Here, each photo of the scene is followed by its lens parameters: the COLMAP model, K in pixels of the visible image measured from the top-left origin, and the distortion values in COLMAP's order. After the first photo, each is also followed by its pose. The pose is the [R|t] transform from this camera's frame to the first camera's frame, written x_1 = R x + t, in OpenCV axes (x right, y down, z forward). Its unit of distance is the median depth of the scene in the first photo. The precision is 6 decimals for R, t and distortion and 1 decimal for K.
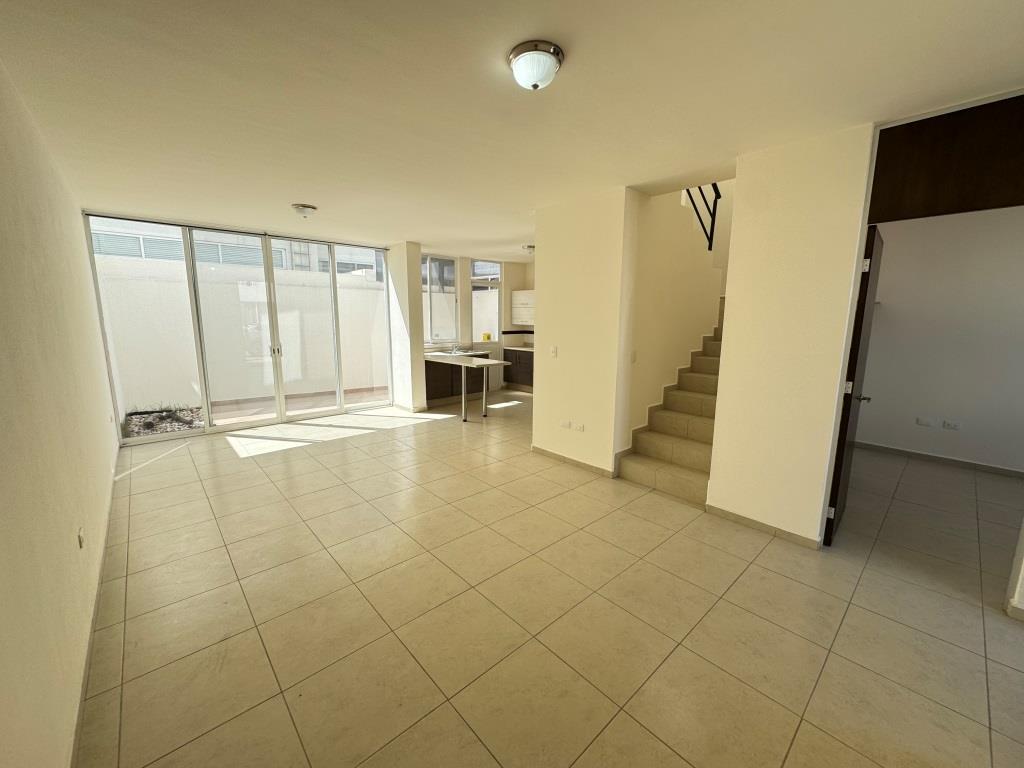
lens RADIAL K [[409.2, 0, 512.0], [0, 409.2, 384.0], [0, 0, 1]] dist [-0.003710, -0.000292]
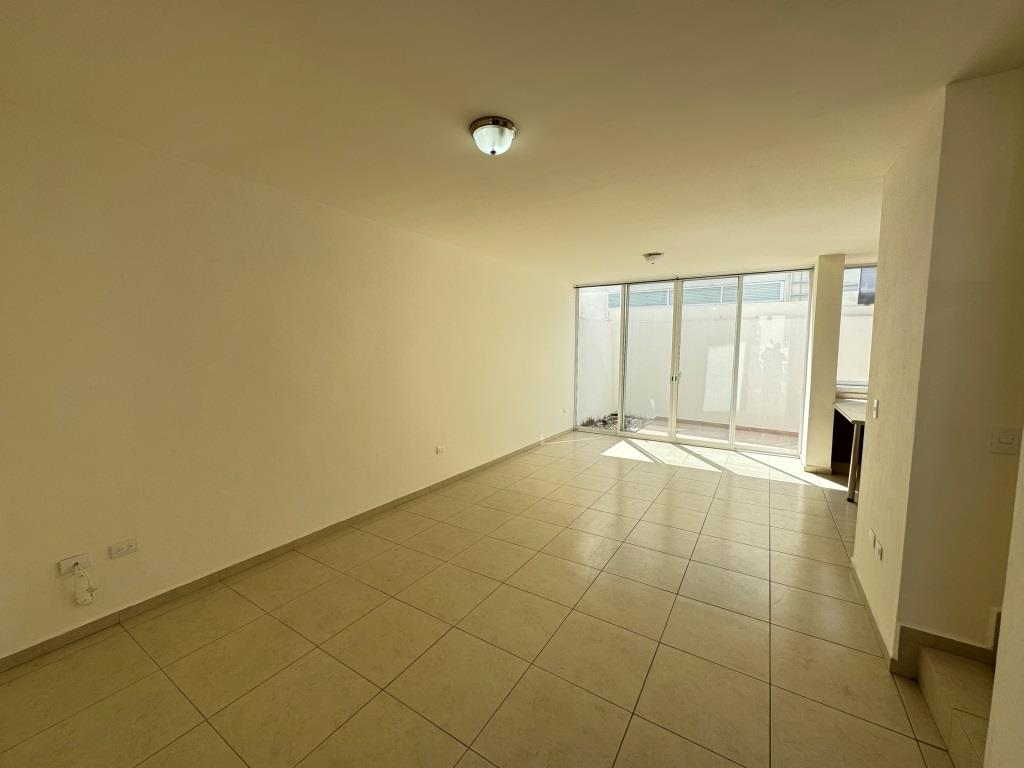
lens RADIAL K [[409.2, 0, 512.0], [0, 409.2, 384.0], [0, 0, 1]] dist [-0.003710, -0.000292]
pose [[0.262643, 0.083898, -0.961239, 0.385995], [-0.160177, 0.986181, 0.042309, -0.040897], [0.951505, 0.142856, 0.272452, 0.255027]]
